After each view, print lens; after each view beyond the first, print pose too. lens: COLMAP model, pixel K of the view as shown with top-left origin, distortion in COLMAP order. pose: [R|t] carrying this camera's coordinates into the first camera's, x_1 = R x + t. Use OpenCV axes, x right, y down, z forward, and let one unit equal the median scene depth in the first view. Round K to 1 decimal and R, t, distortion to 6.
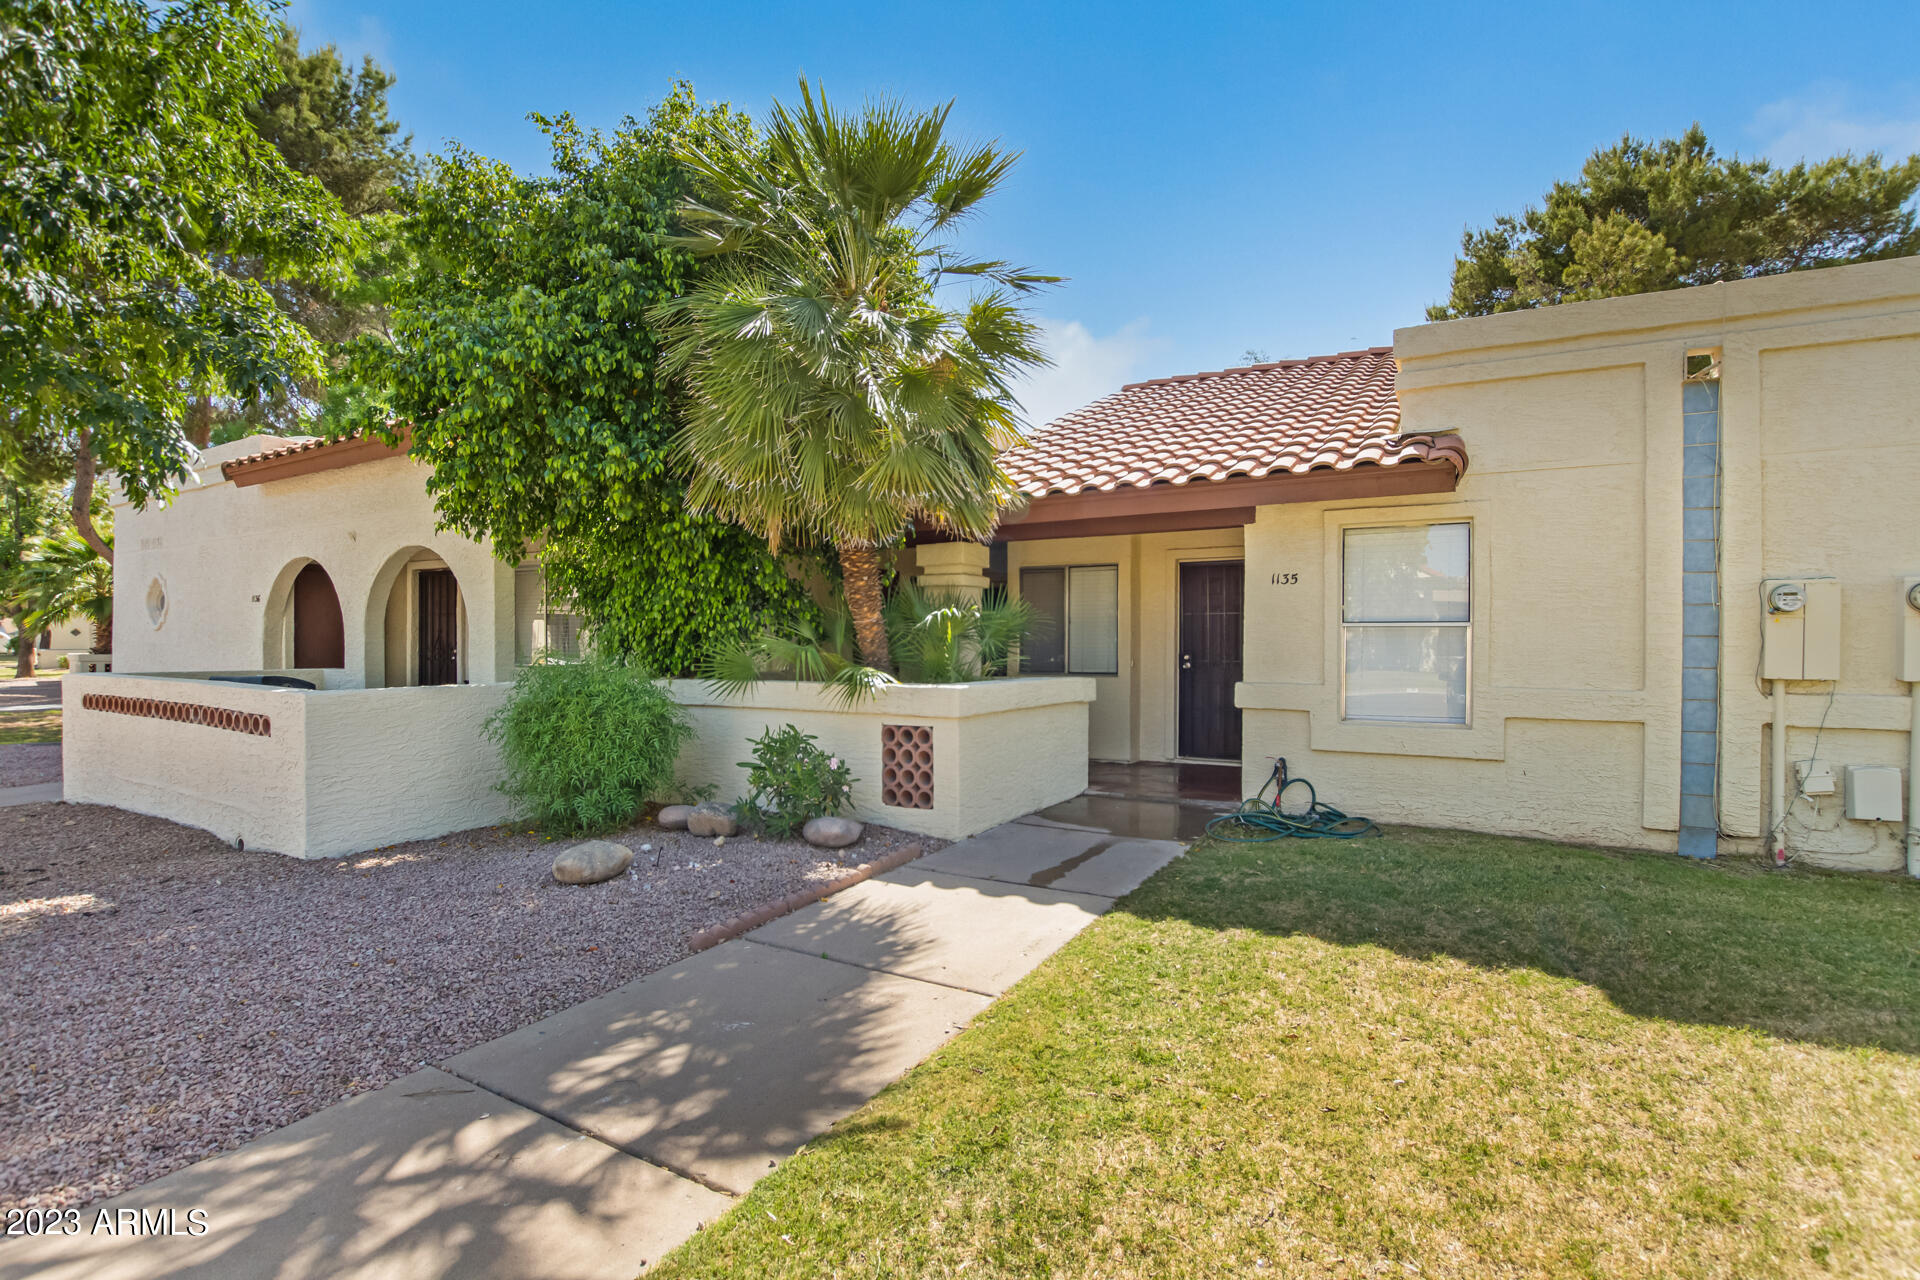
lens RADIAL K [[888.9, 0, 971.3], [0, 888.9, 642.9], [0, 0, 1]] dist [0.000864, 0.000095]
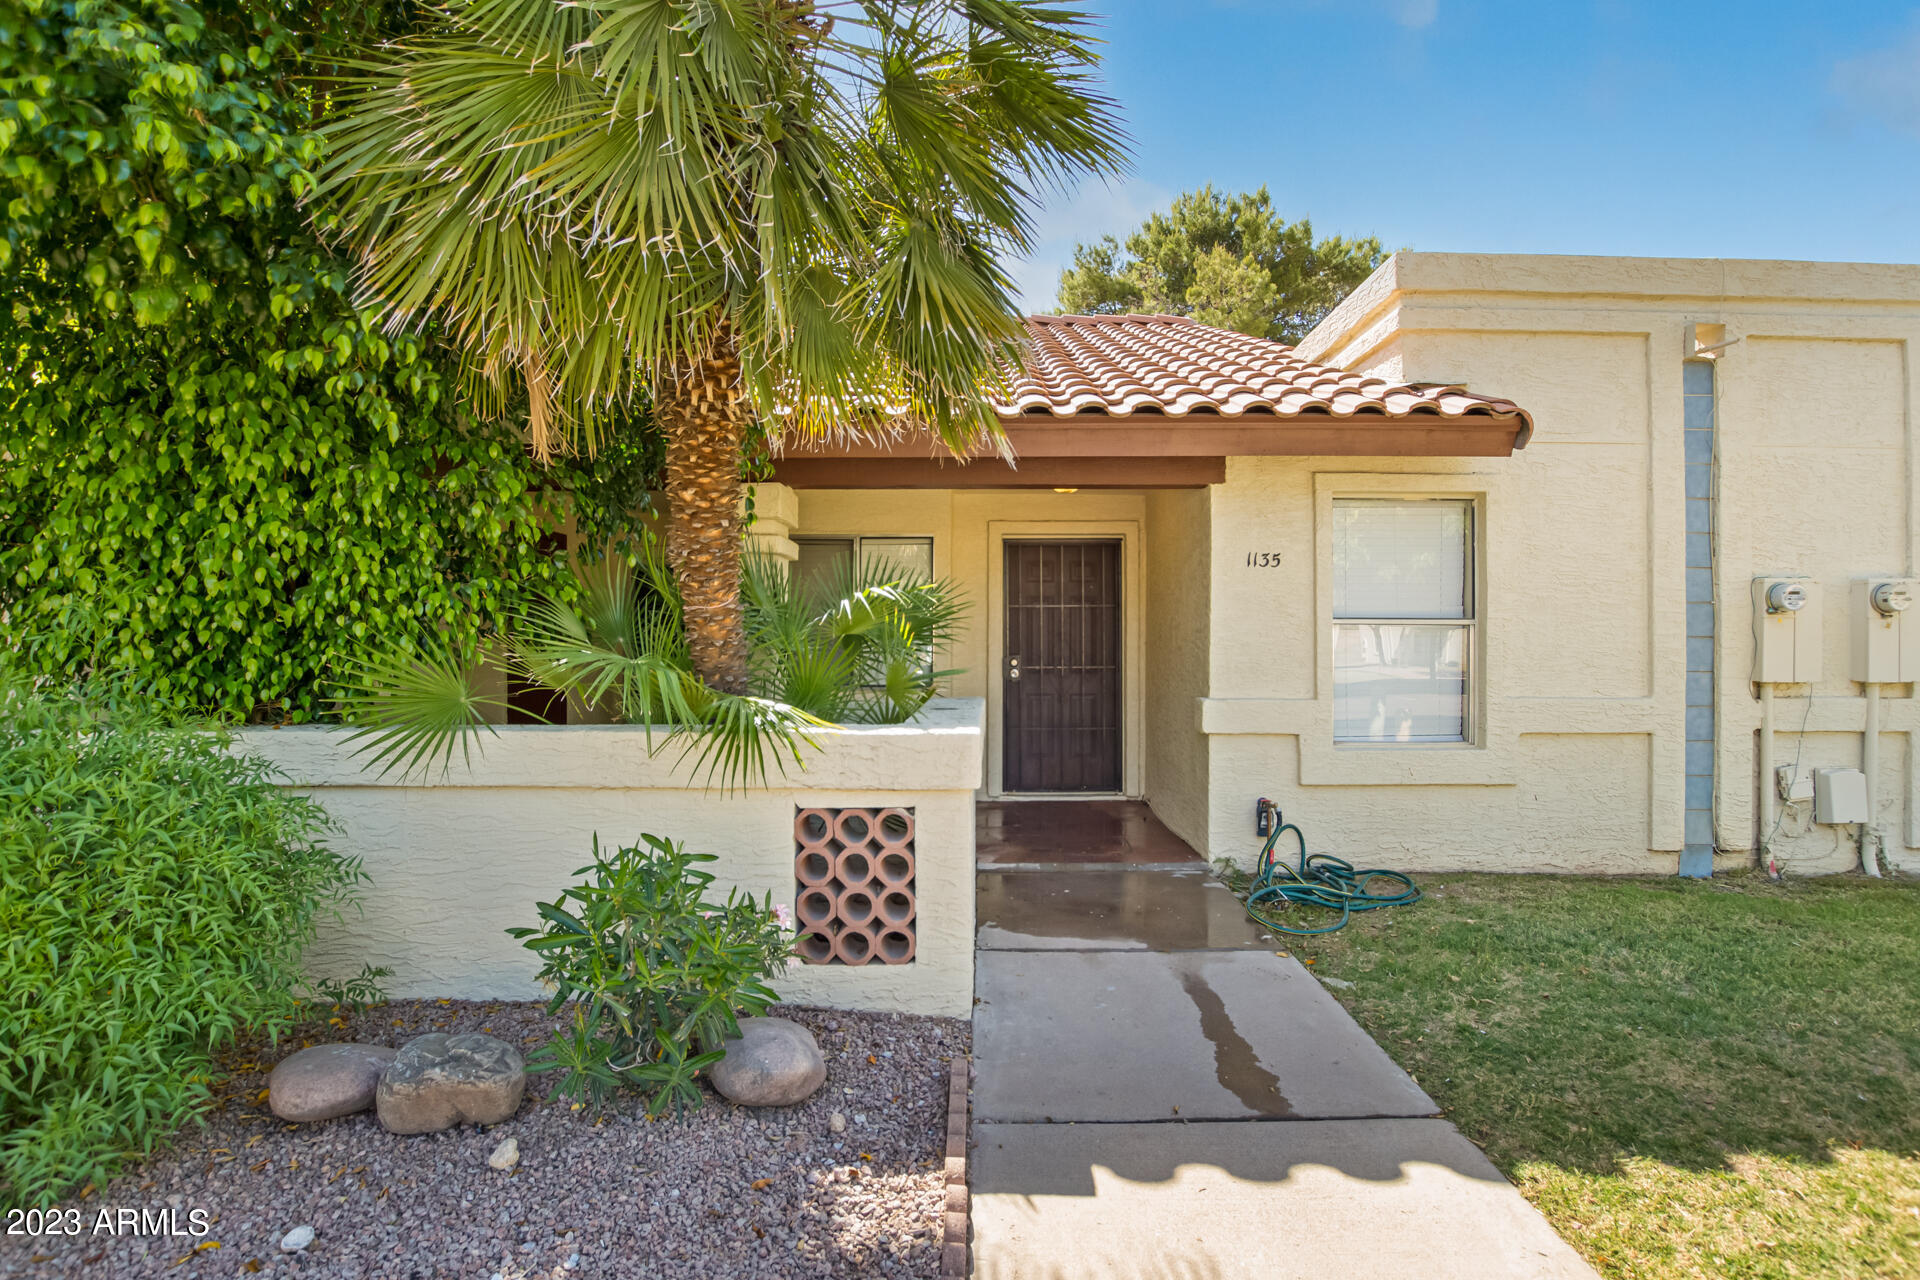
lens RADIAL K [[913.4, 0, 960.0], [0, 913.4, 640.0], [0, 0, 1]] dist [-0.009850, 0.000315]
pose [[0.871841, -0.001286, 0.489787, -0.290216], [0.000999, 0.999999, 0.000848, -0.005624], [-0.489787, -0.000250, 0.871842, 0.522504]]
